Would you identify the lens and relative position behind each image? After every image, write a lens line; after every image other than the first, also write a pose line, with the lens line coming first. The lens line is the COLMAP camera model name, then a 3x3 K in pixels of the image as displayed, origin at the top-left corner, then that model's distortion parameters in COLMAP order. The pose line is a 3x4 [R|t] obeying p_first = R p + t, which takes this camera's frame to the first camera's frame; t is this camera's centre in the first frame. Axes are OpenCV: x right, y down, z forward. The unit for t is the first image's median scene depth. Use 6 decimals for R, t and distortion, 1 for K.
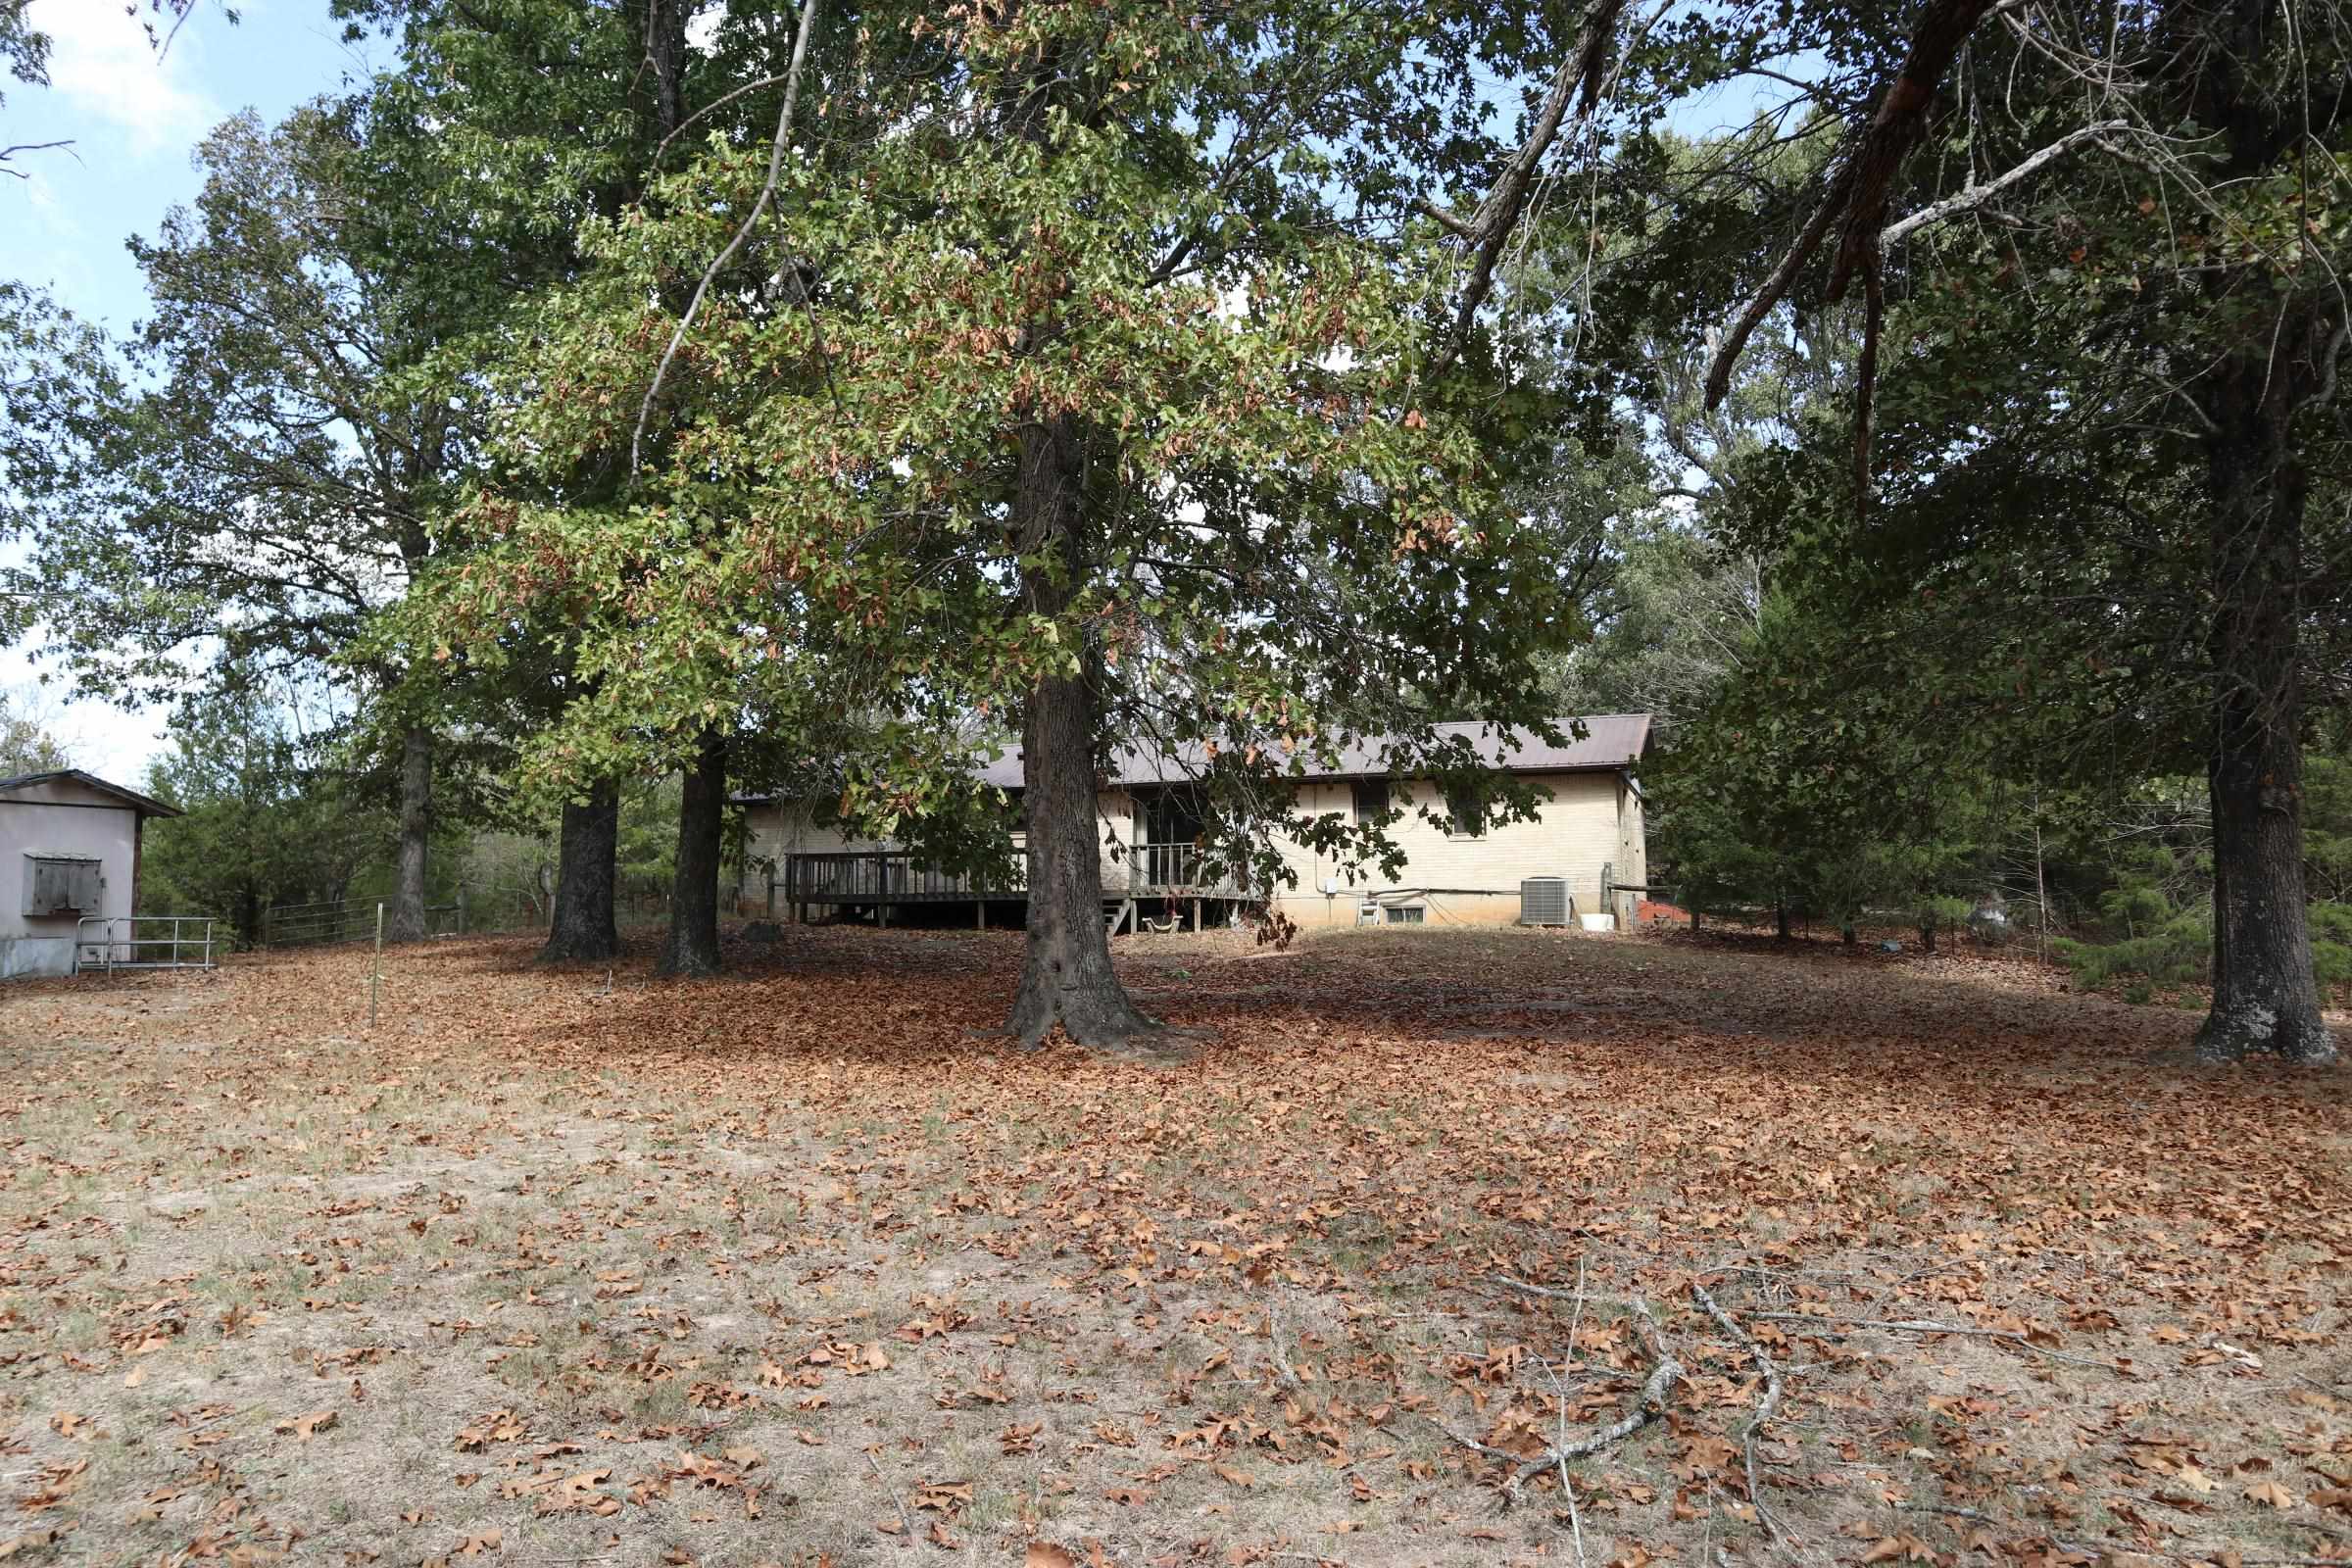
lens RADIAL K [[1641.2, 0, 1176.0], [0, 1641.2, 784.0], [0, 0, 1]] dist [-0.102769, -0.000810]
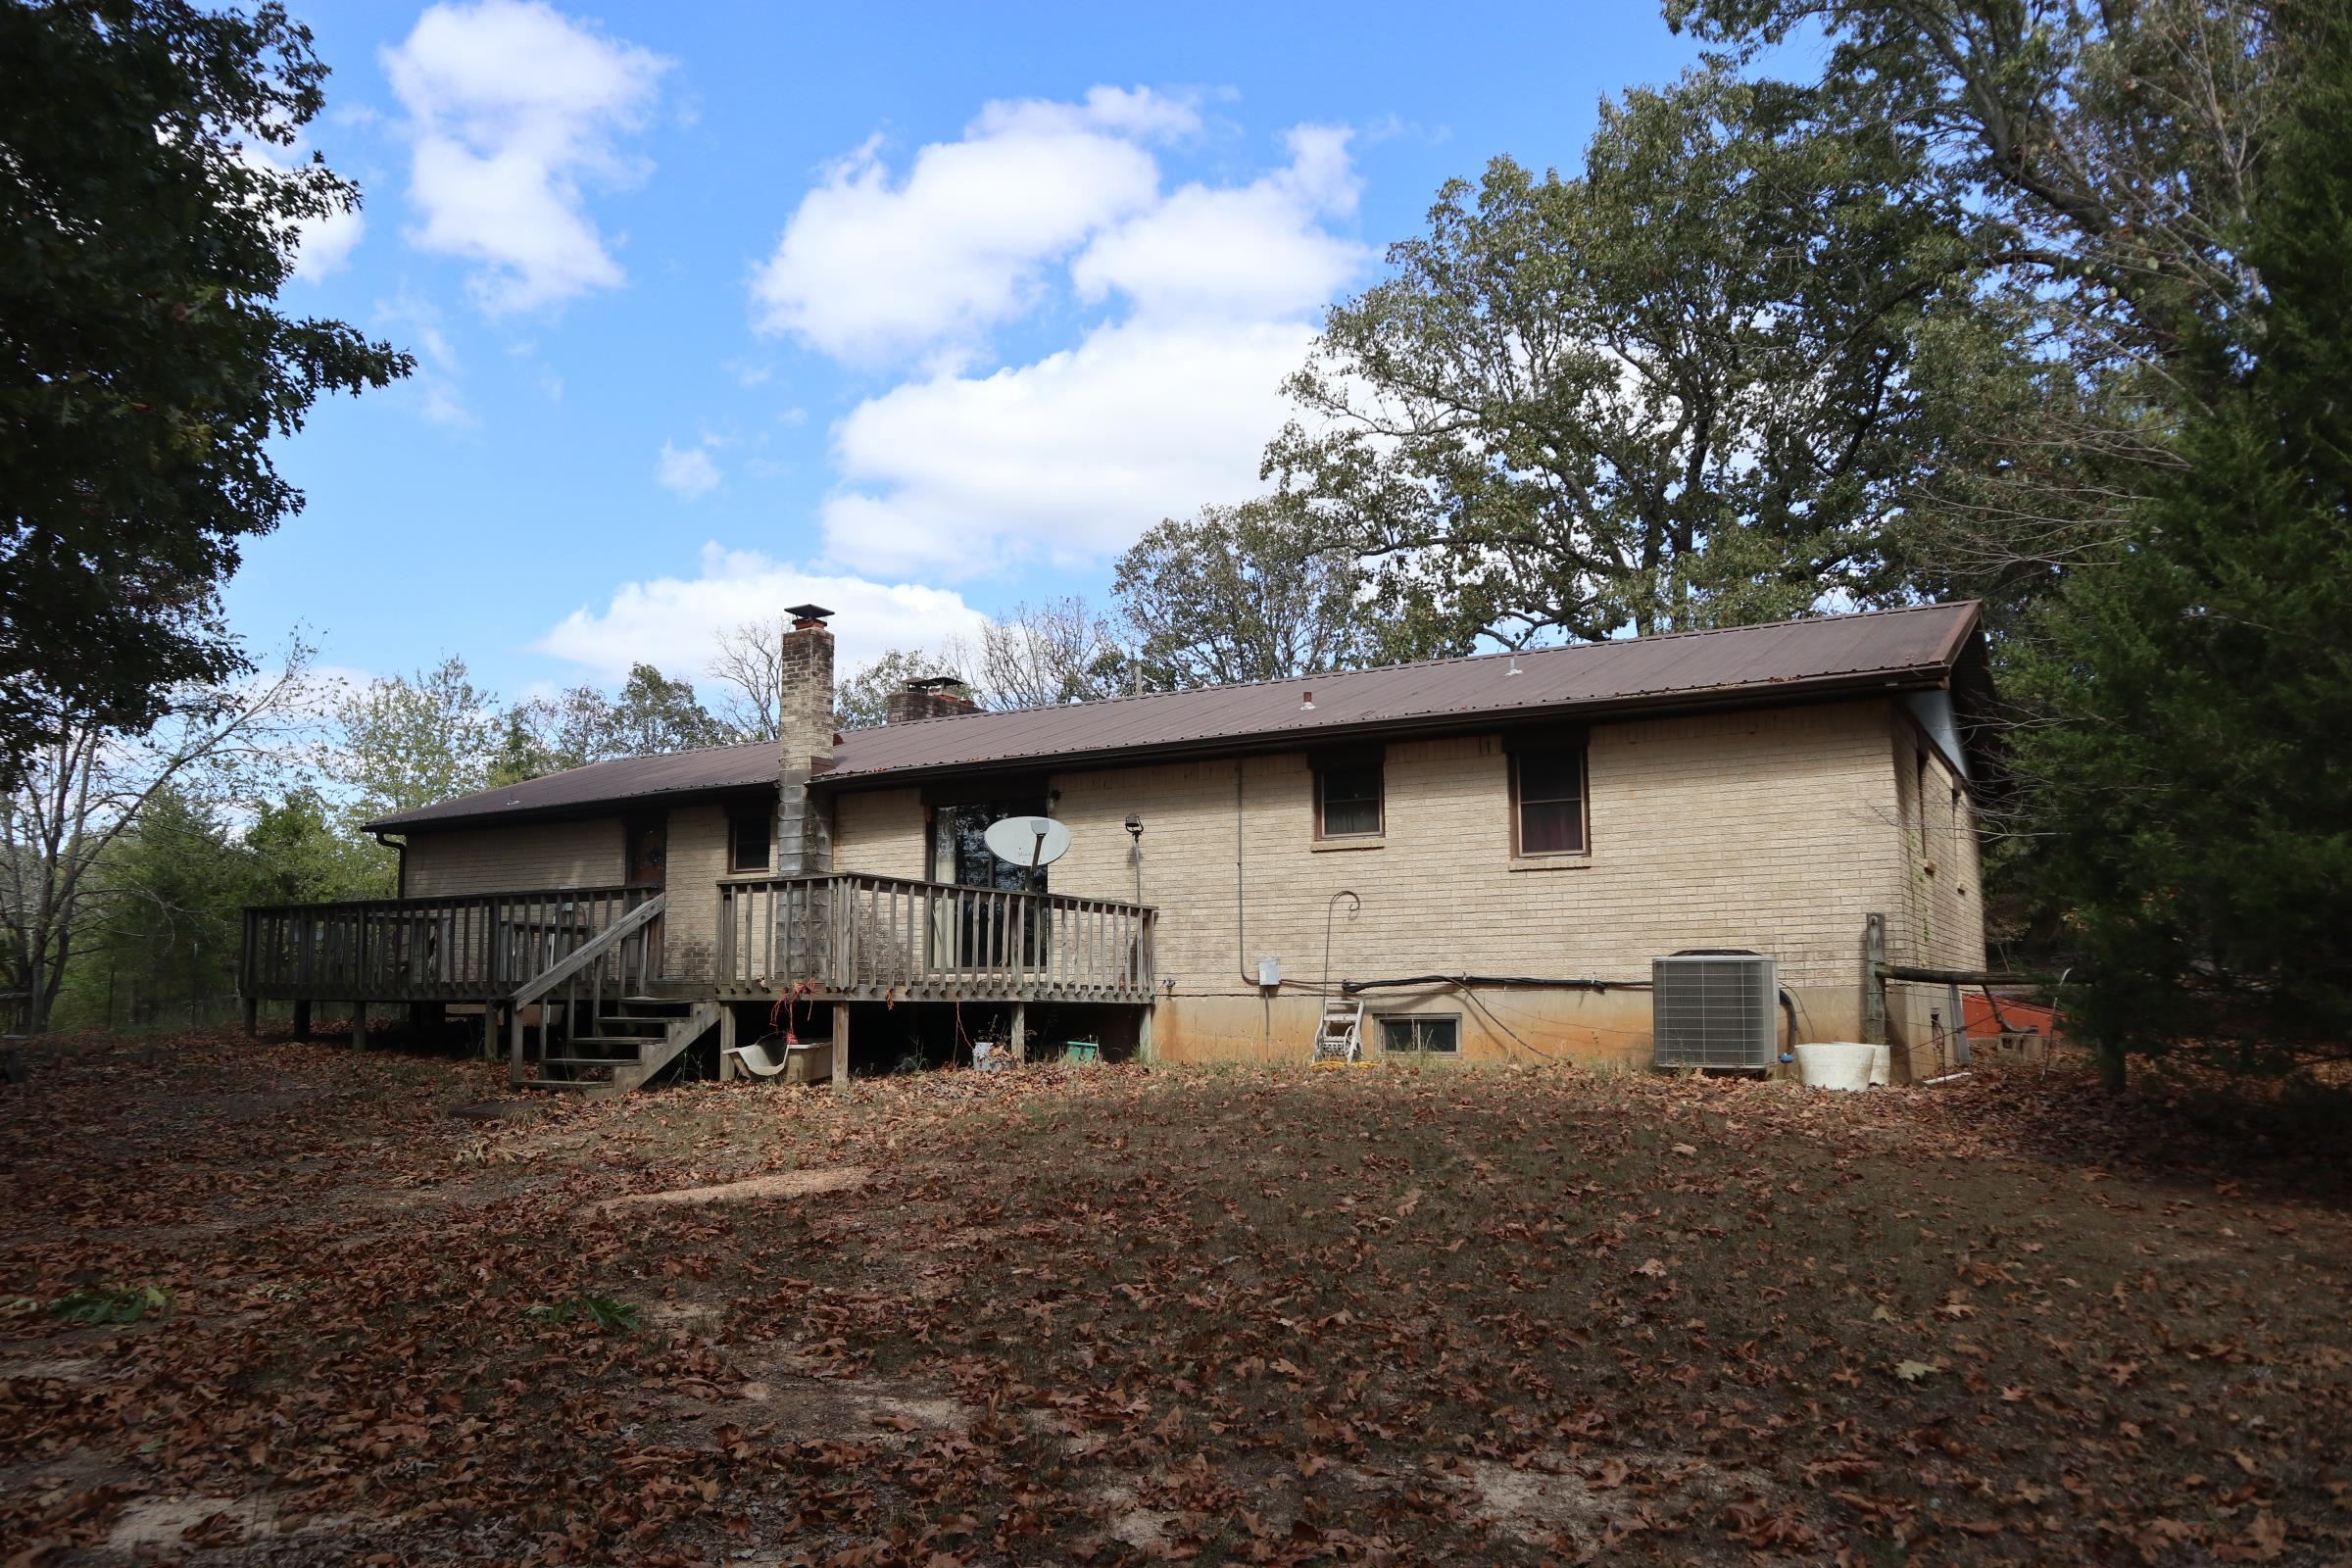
lens RADIAL K [[1641.2, 0, 1176.0], [0, 1641.2, 784.0], [0, 0, 1]] dist [-0.102769, -0.000810]
pose [[0.981401, -0.021270, -0.190785, 0.162715], [0.012655, 0.998849, -0.046264, 0.030772], [0.191549, 0.042989, 0.980541, 0.544587]]
